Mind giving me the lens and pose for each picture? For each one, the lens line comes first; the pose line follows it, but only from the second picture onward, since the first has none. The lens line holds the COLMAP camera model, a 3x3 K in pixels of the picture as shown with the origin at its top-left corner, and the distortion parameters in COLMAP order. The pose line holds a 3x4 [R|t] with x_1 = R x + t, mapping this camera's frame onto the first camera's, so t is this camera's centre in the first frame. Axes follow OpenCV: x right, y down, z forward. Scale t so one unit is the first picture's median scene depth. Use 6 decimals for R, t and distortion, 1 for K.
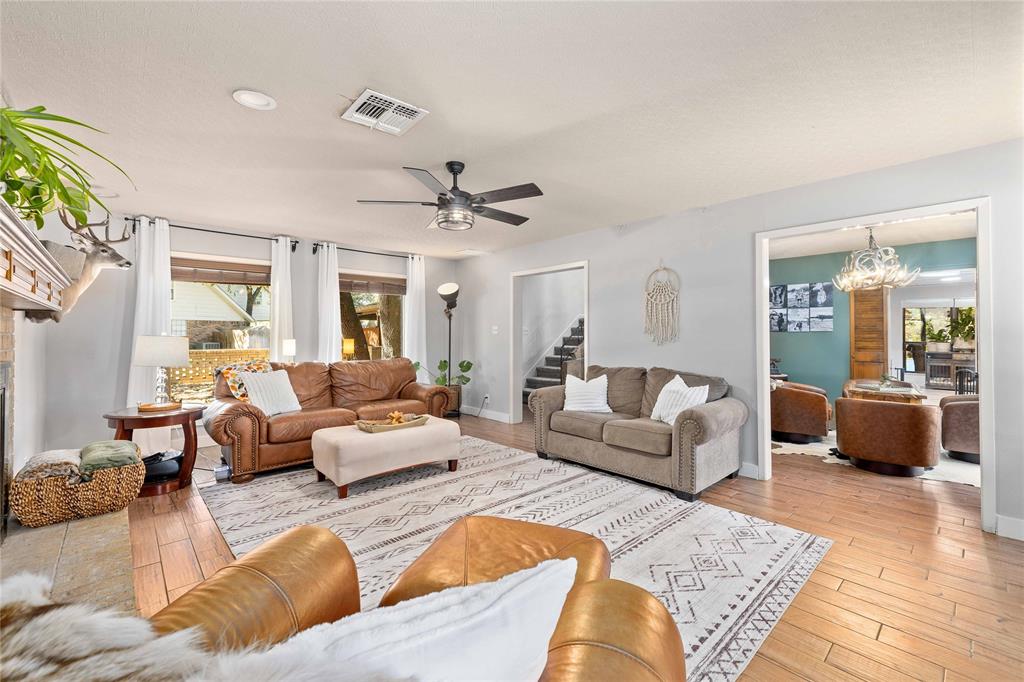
lens RADIAL K [[431.3, 0, 509.4], [0, 431.3, 340.6], [0, 0, 1]] dist [-0.000633, 0.000137]
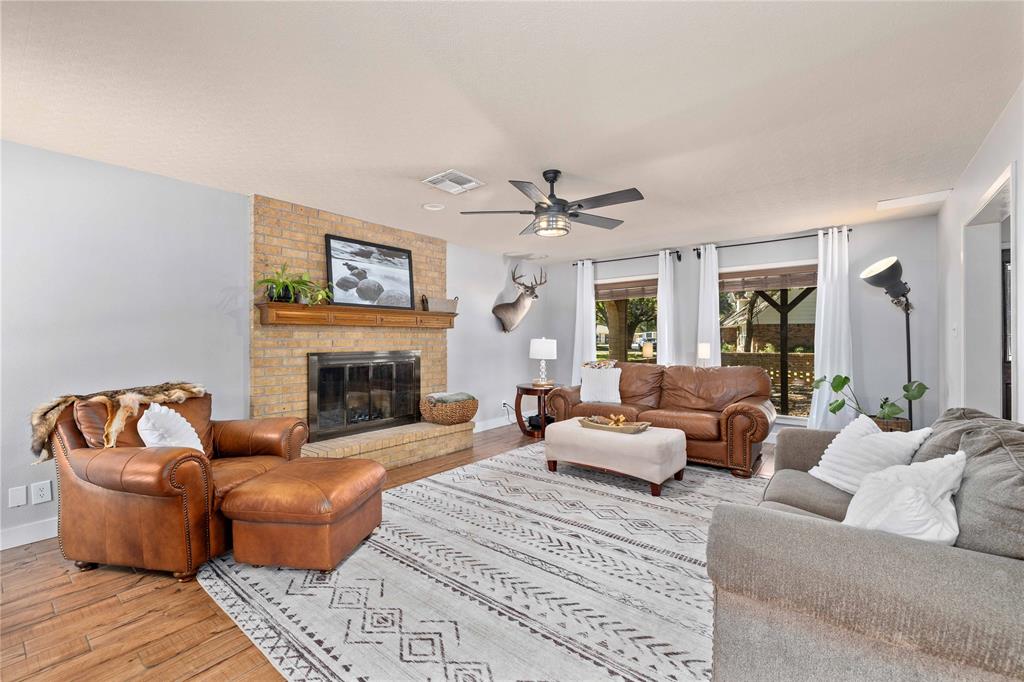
lens RADIAL K [[431.3, 0, 509.4], [0, 431.3, 340.6], [0, 0, 1]] dist [-0.000633, 0.000137]
pose [[0.154204, 0.003588, -0.988033, 0.791523], [-0.011653, 0.999930, 0.001812, -0.008099], [0.987970, 0.011234, 0.154235, 0.670113]]
